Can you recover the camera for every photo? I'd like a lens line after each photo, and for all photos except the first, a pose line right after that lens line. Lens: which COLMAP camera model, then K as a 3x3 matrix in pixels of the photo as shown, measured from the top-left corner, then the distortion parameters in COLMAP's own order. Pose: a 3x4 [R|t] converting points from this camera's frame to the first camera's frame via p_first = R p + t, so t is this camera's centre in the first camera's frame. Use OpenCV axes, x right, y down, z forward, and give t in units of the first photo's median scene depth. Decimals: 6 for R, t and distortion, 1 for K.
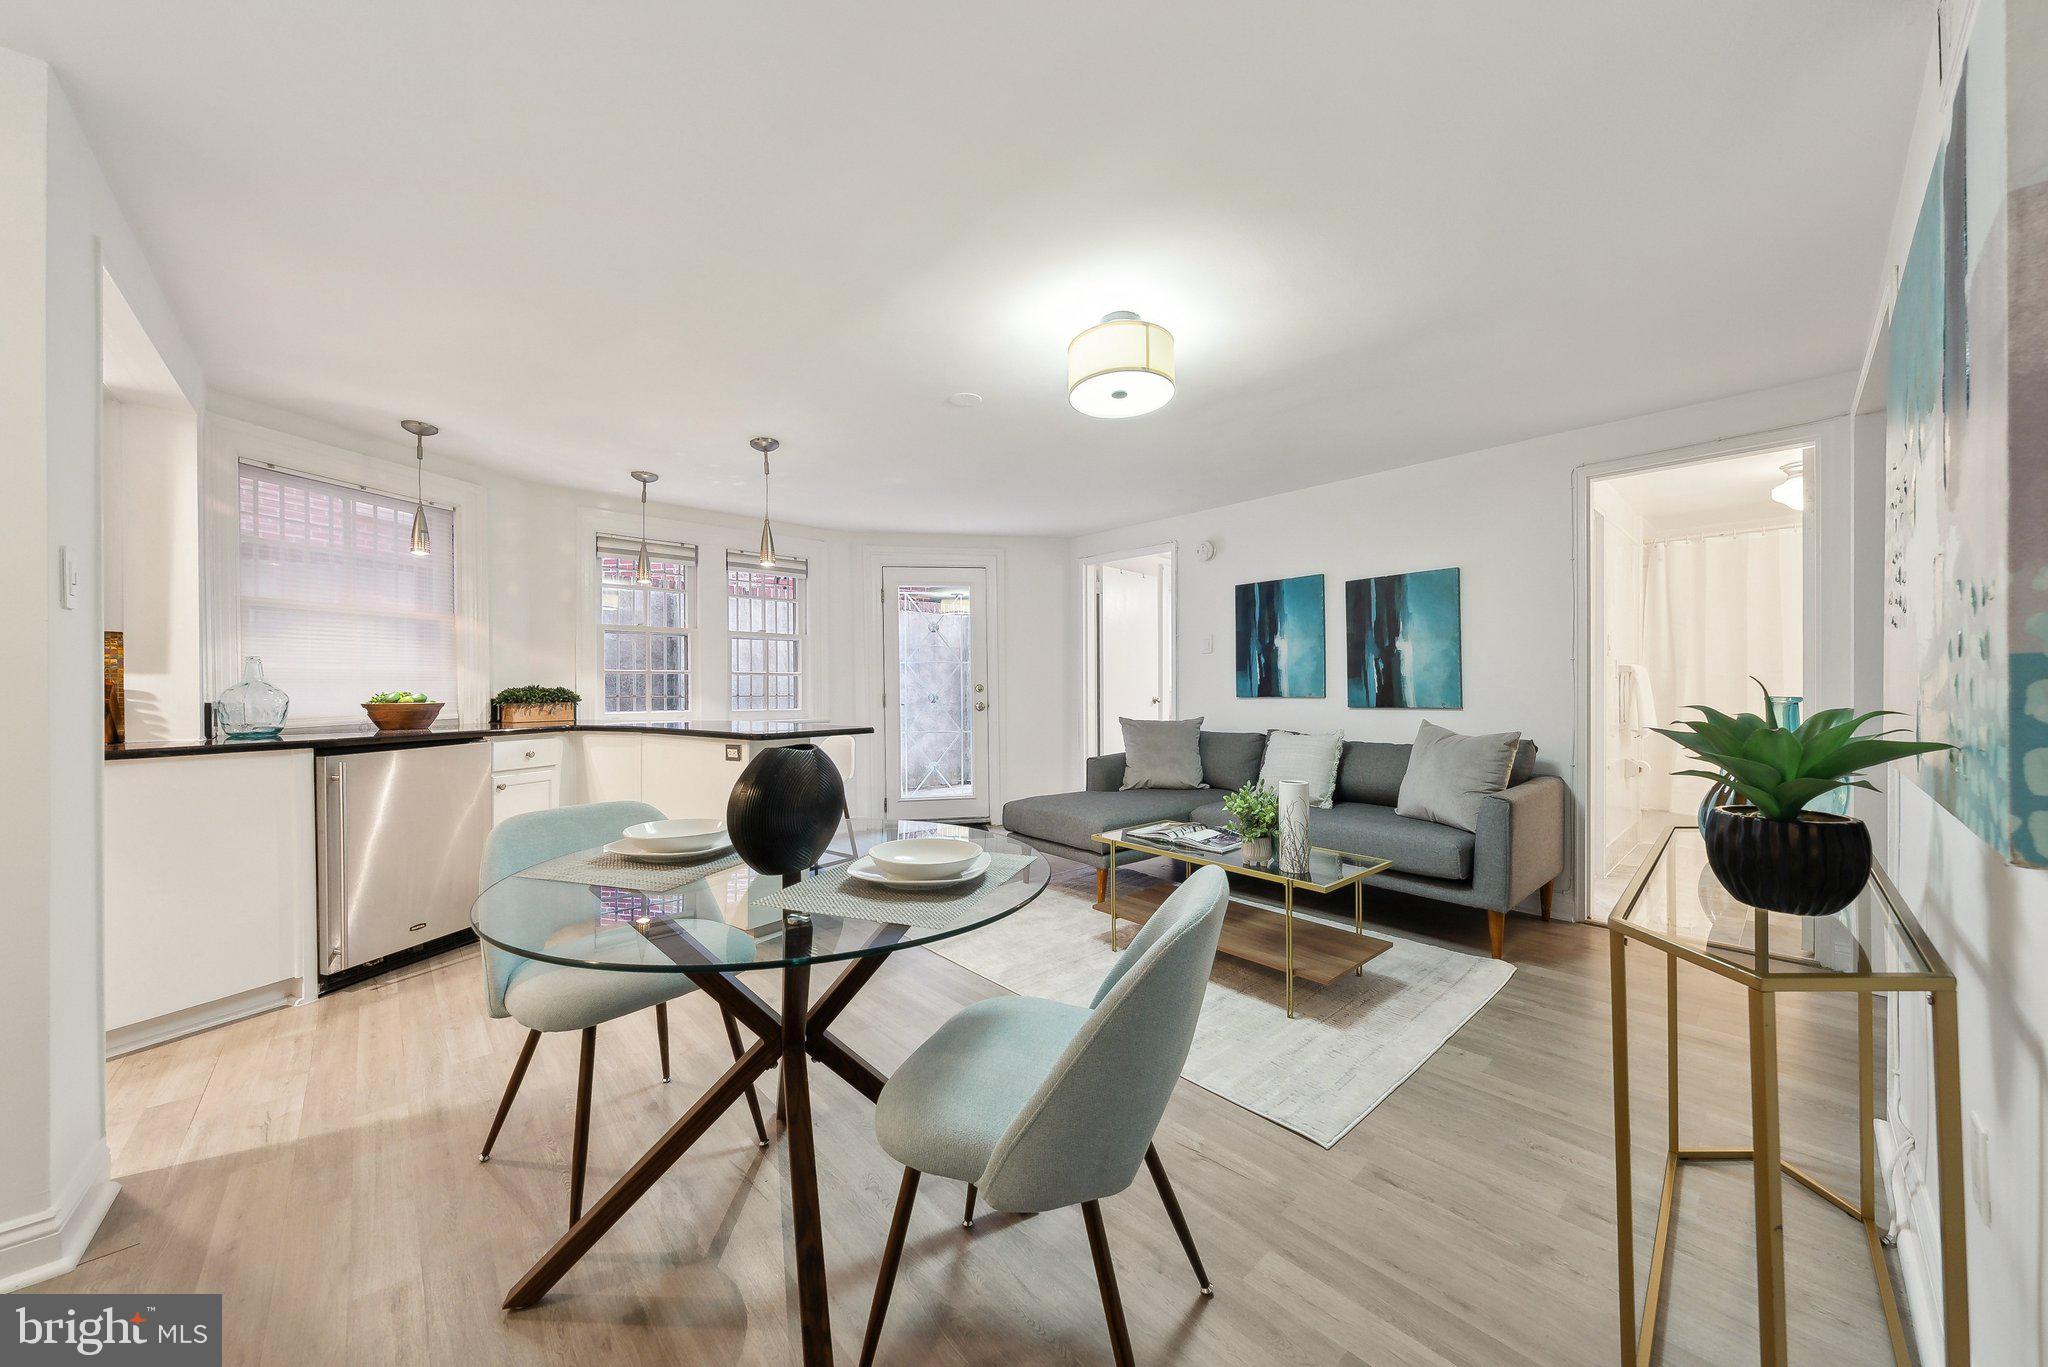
lens RADIAL K [[700.3, 0, 1016.4], [0, 700.3, 684.0], [0, 0, 1]] dist [-0.000008, -0.000066]
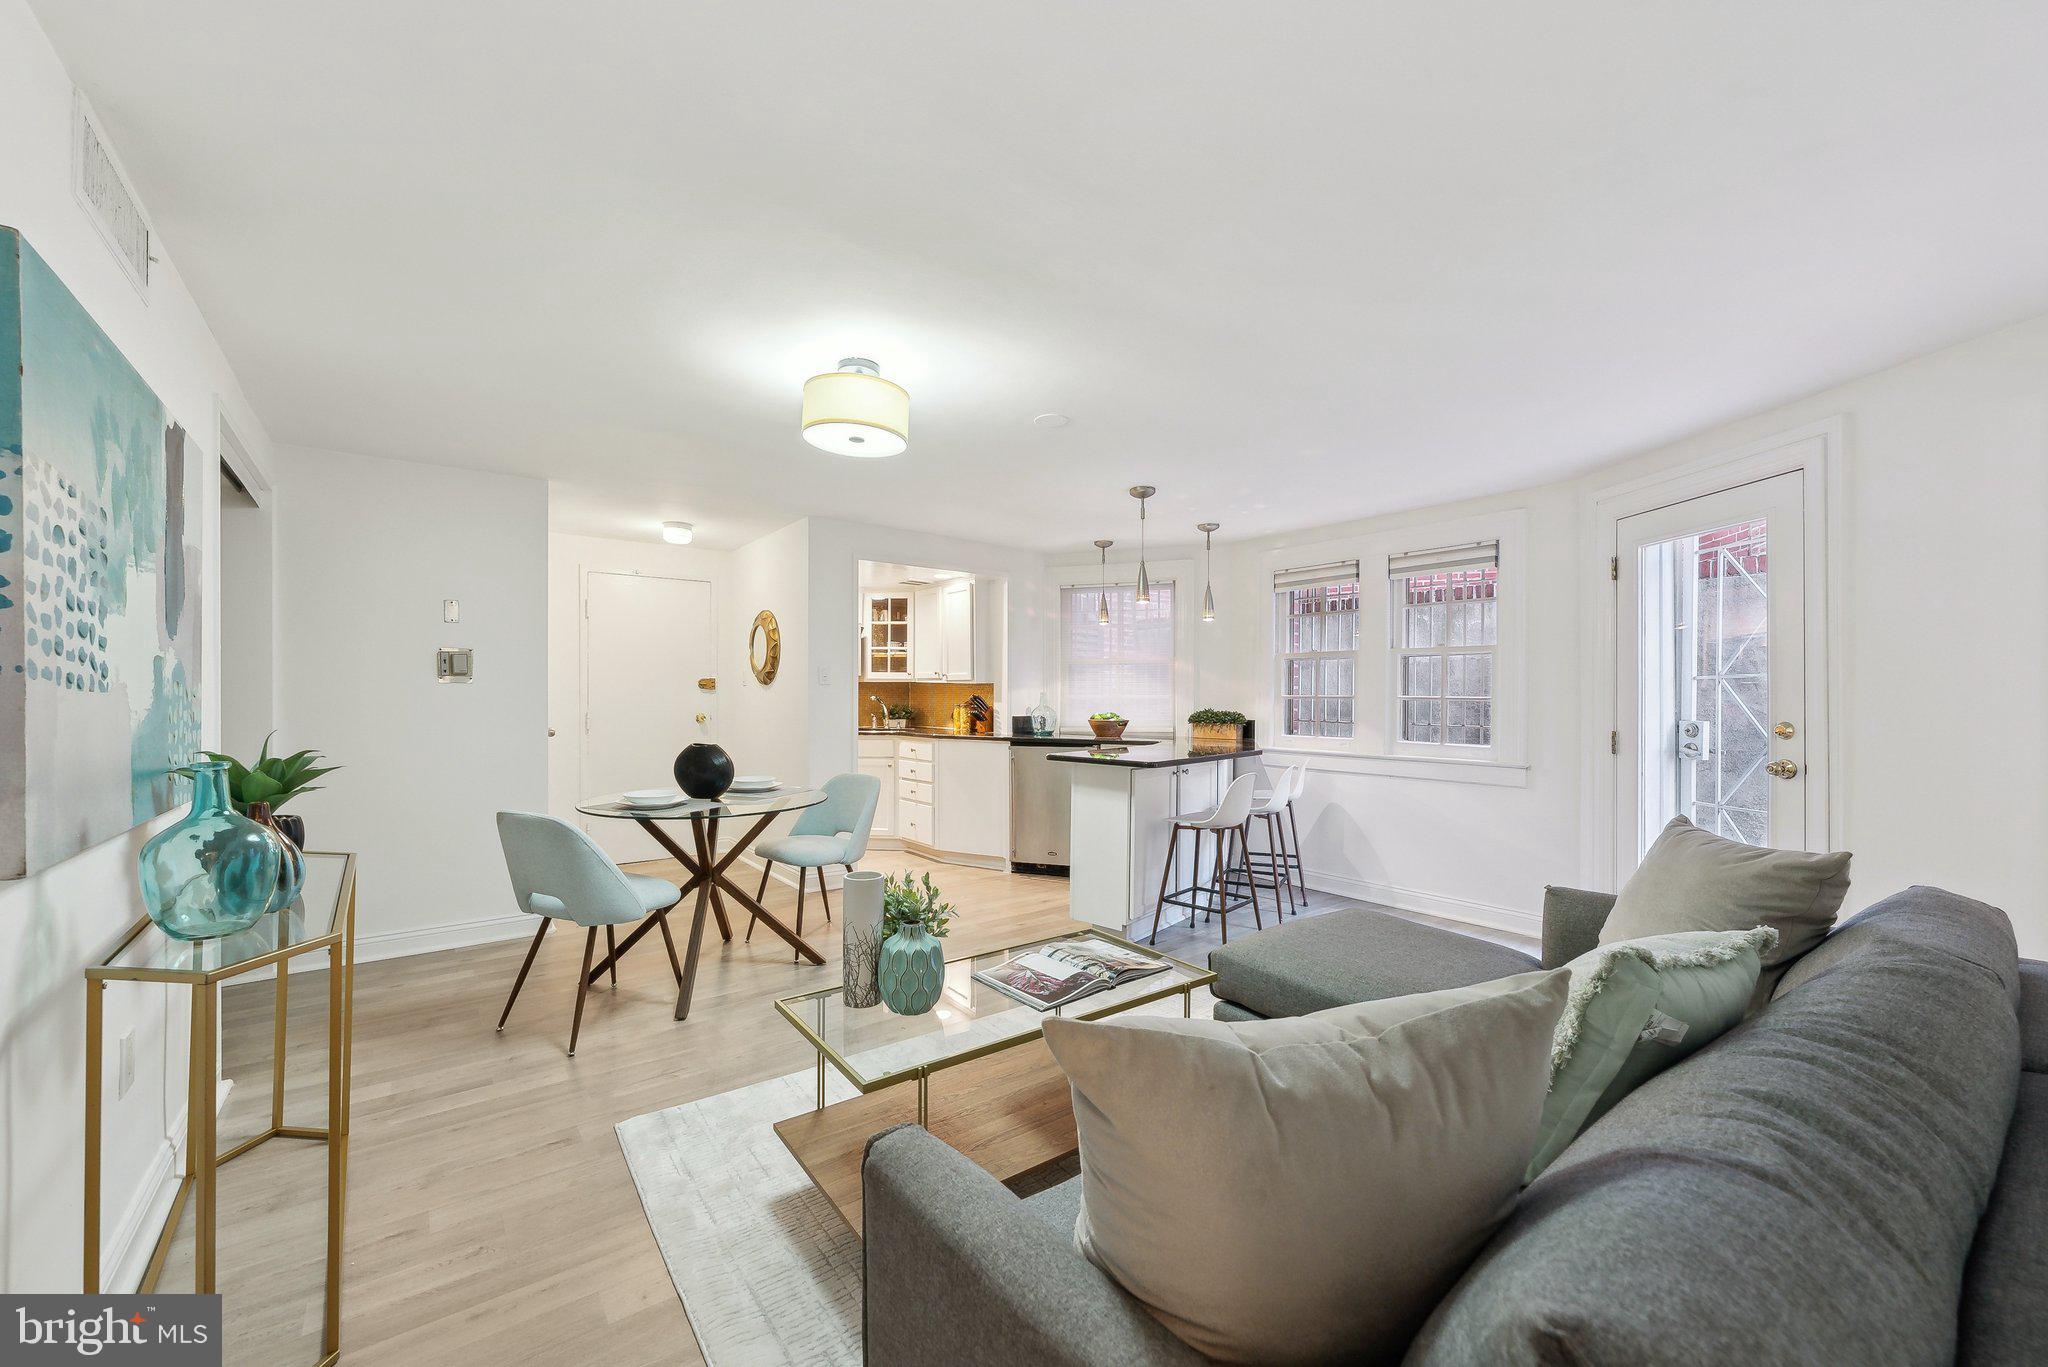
lens RADIAL K [[788.9, 0, 1020.6], [0, 788.9, 694.2], [0, 0, 1]] dist [0.003466, 0.000093]
pose [[-0.075797, 0.000029, -0.997123, 0.708581], [-0.001807, 0.999998, 0.000166, -0.023342], [0.997122, 0.001814, -0.075797, 0.736261]]
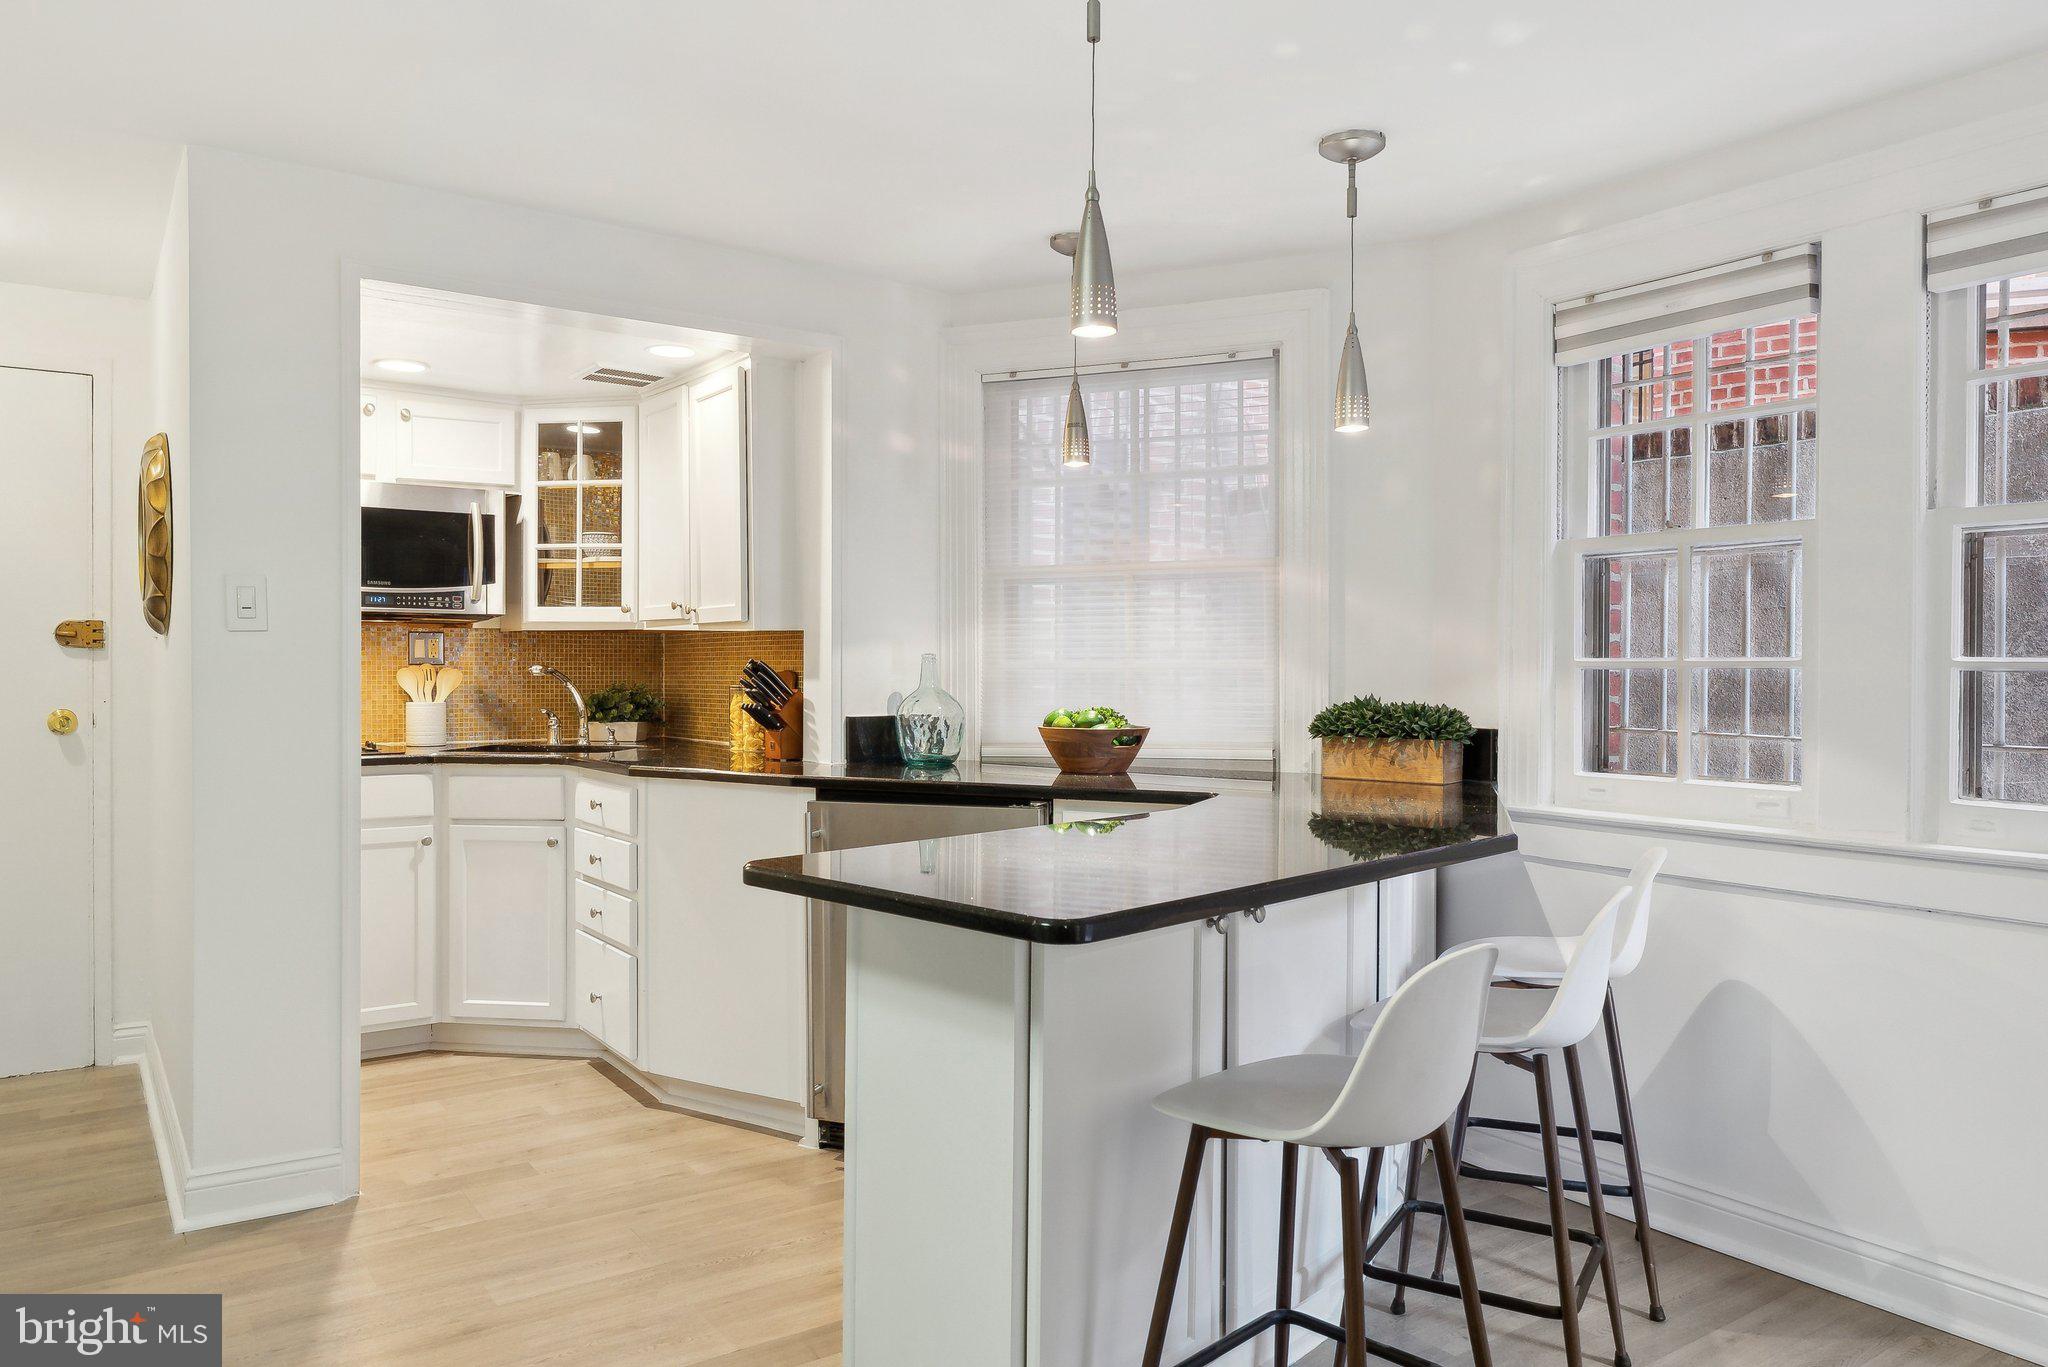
lens RADIAL K [[1381.0, 0, 1019.0], [0, 1381.0, 676.0], [0, 0, 1]] dist [-0.005578, 0.005084]
pose [[-0.126155, 0.008499, -0.991974, 0.204719], [0.000615, 0.999964, 0.008489, -0.019199], [0.992010, 0.000461, -0.126156, 0.849970]]
